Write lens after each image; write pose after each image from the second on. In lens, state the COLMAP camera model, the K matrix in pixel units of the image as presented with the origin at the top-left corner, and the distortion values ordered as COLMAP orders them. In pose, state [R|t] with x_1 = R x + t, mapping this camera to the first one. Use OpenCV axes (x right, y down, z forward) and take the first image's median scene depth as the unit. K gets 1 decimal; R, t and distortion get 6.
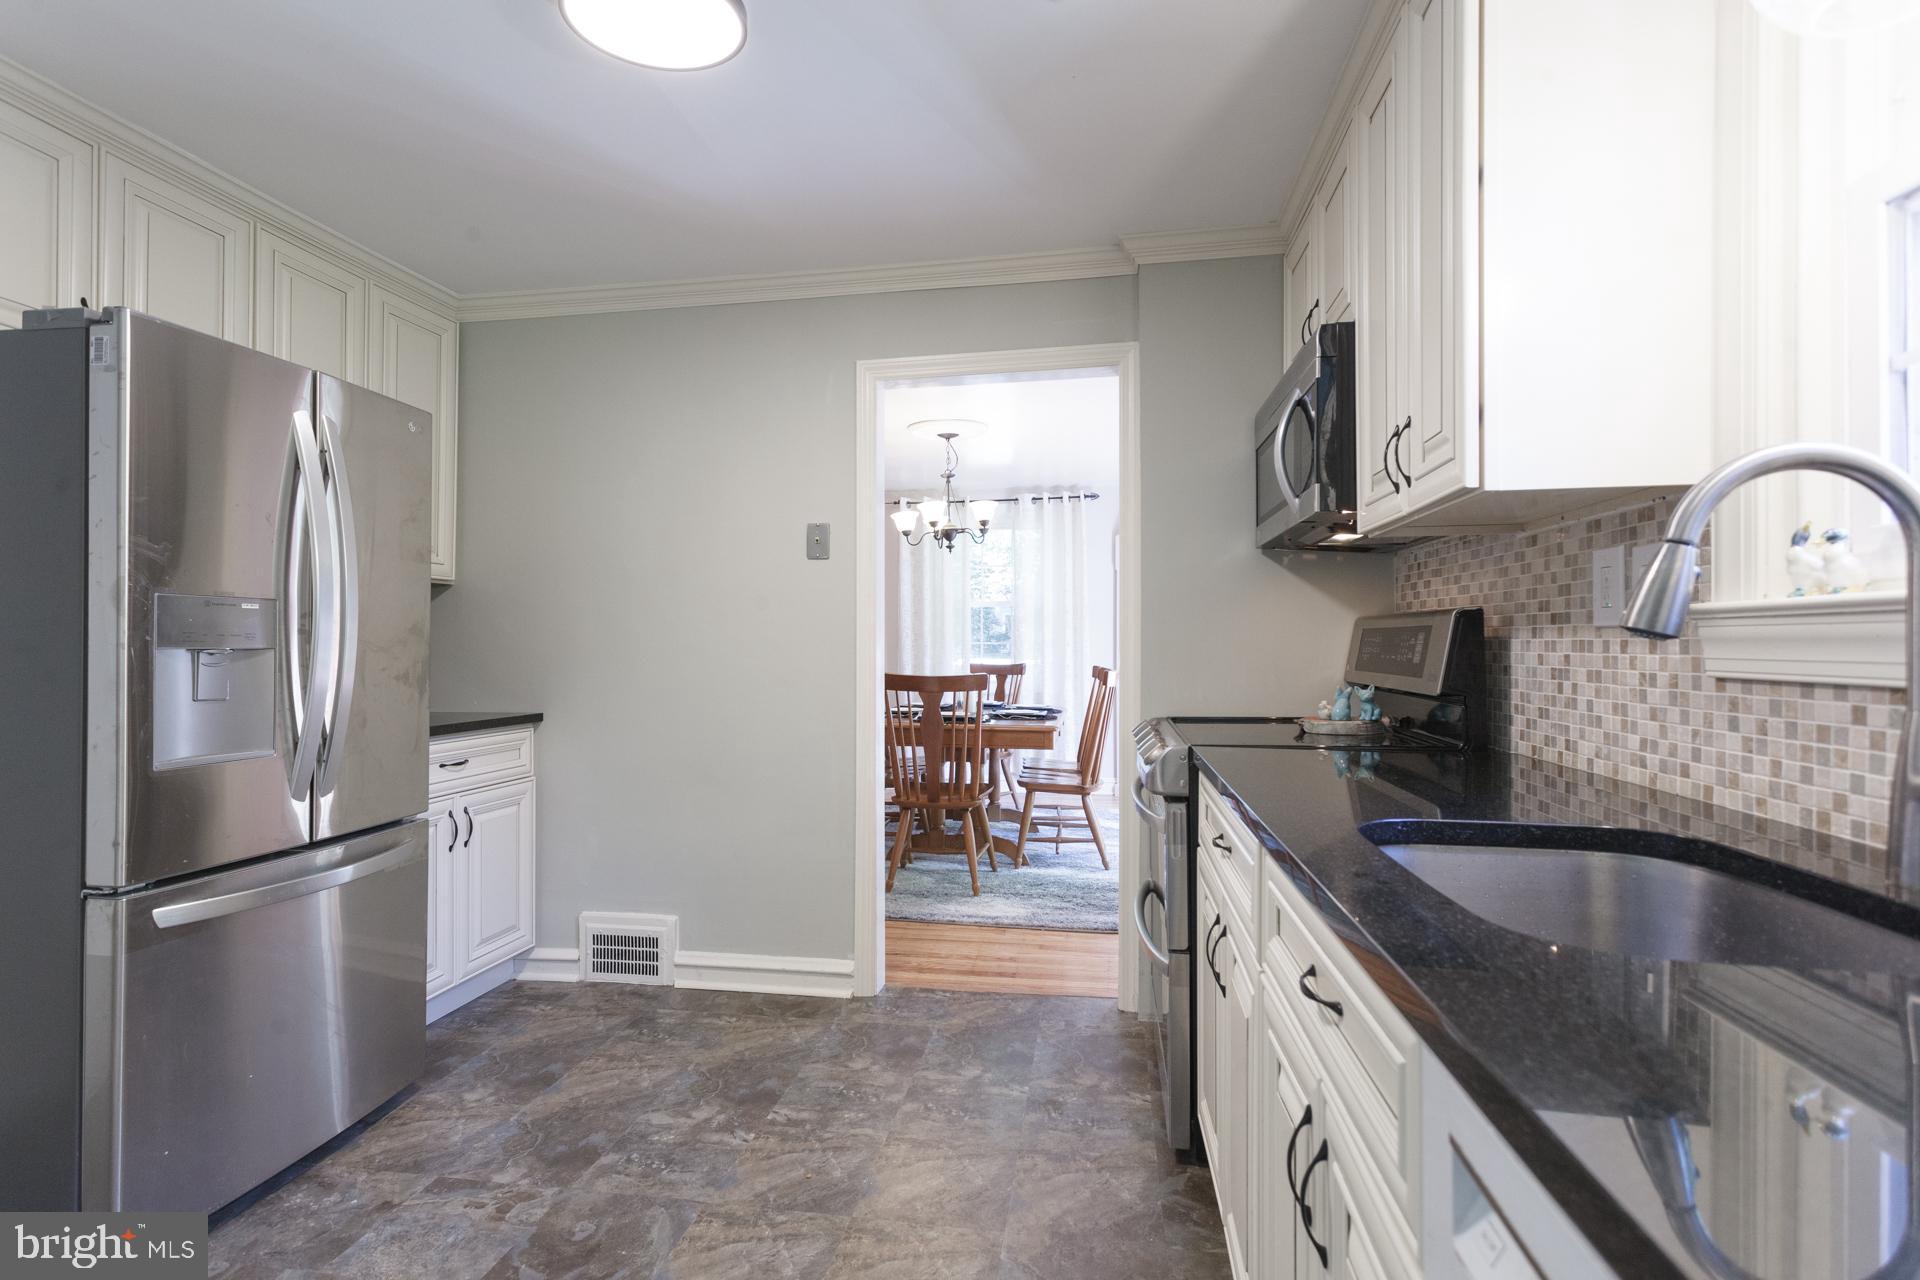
lens RADIAL K [[904.6, 0, 954.3], [0, 904.6, 637.8], [0, 0, 1]] dist [0.000574, 0.001464]
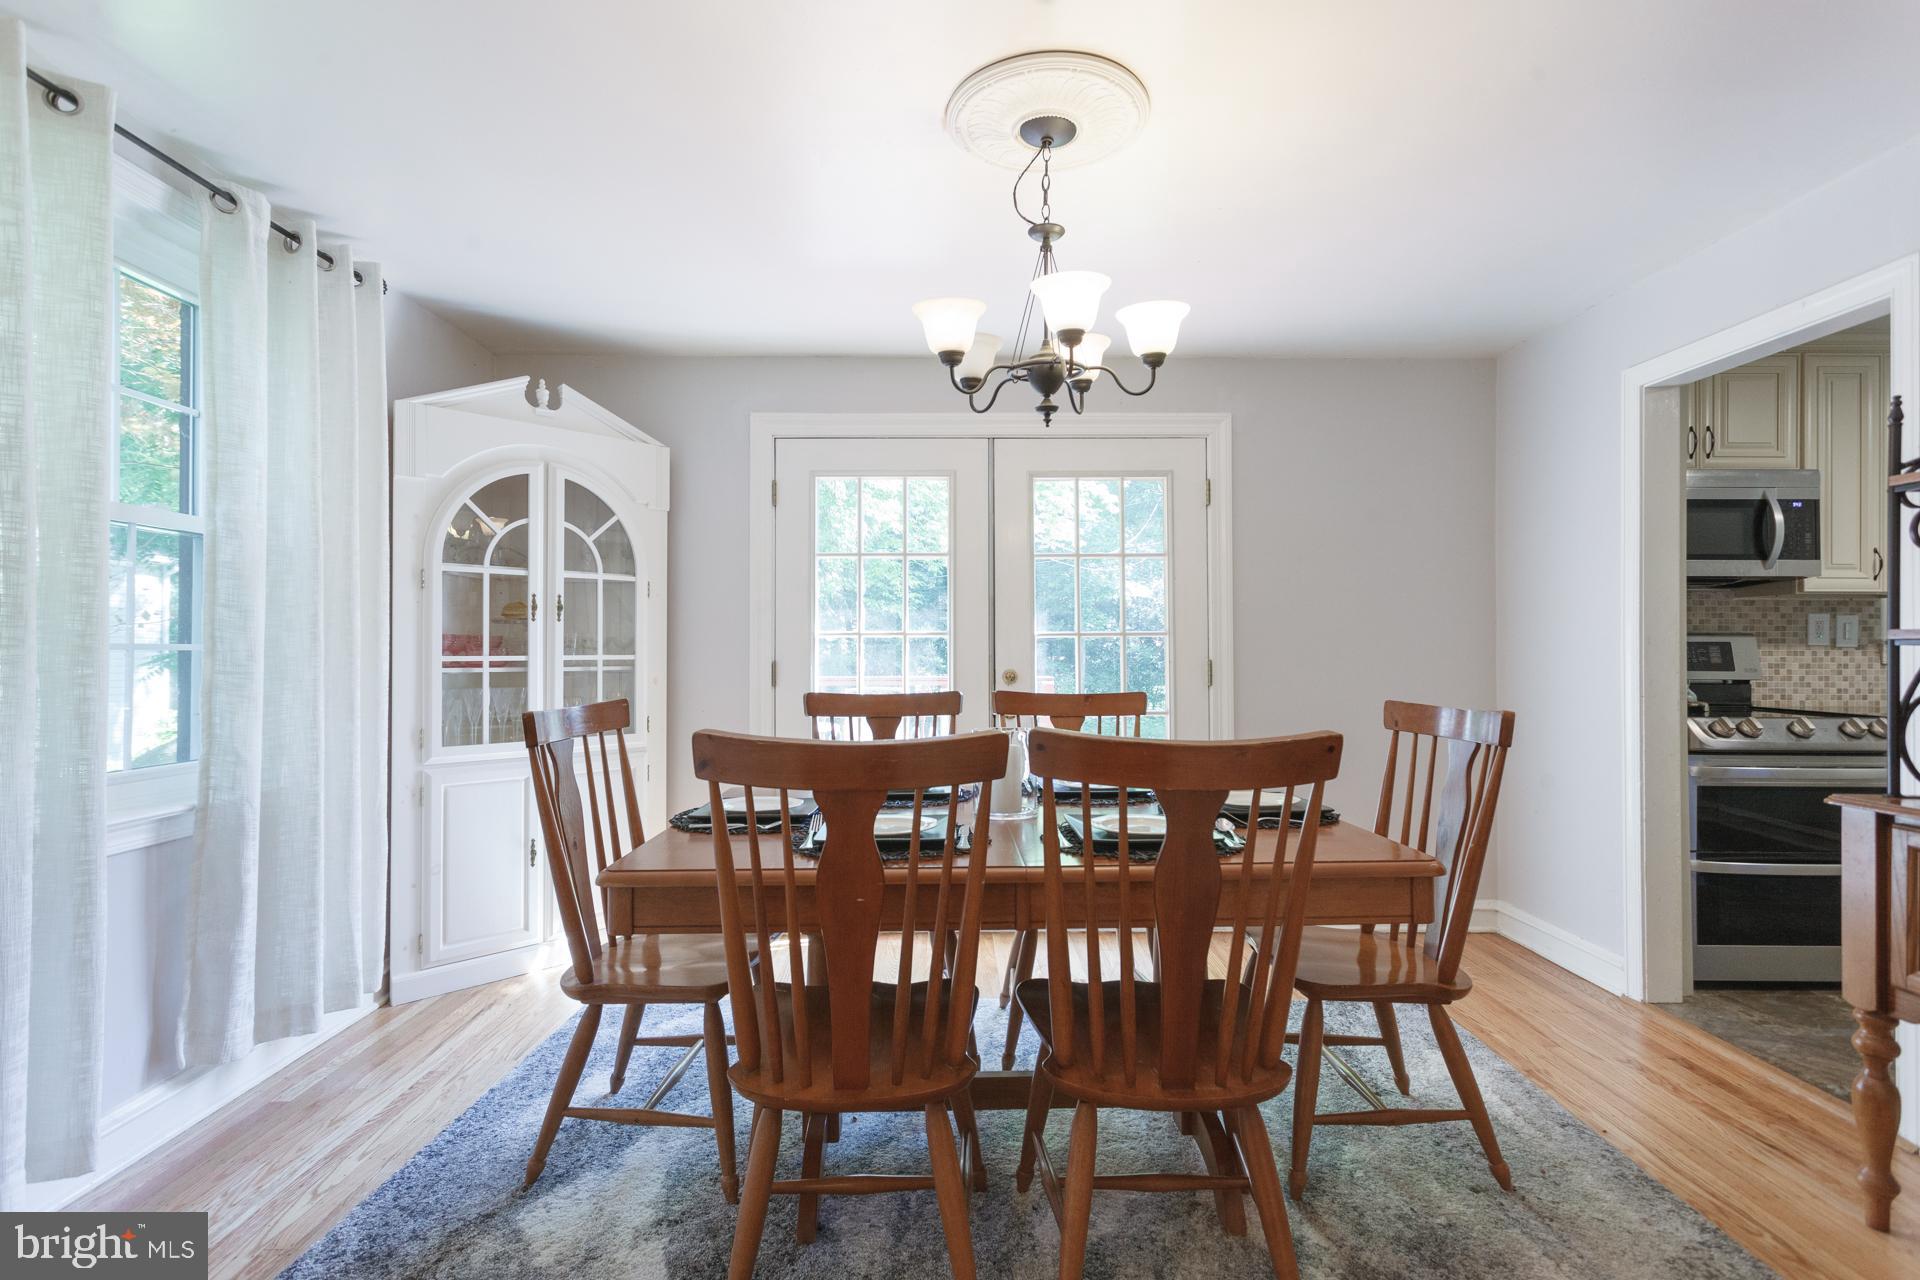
lens RADIAL K [[904.6, 0, 954.3], [0, 904.6, 637.8], [0, 0, 1]] dist [0.000574, 0.001464]
pose [[-0.174679, 0.006008, 0.984607, -1.377450], [-0.003552, 0.999971, -0.006732, -0.008972], [-0.984619, -0.004673, -0.174653, 3.998700]]
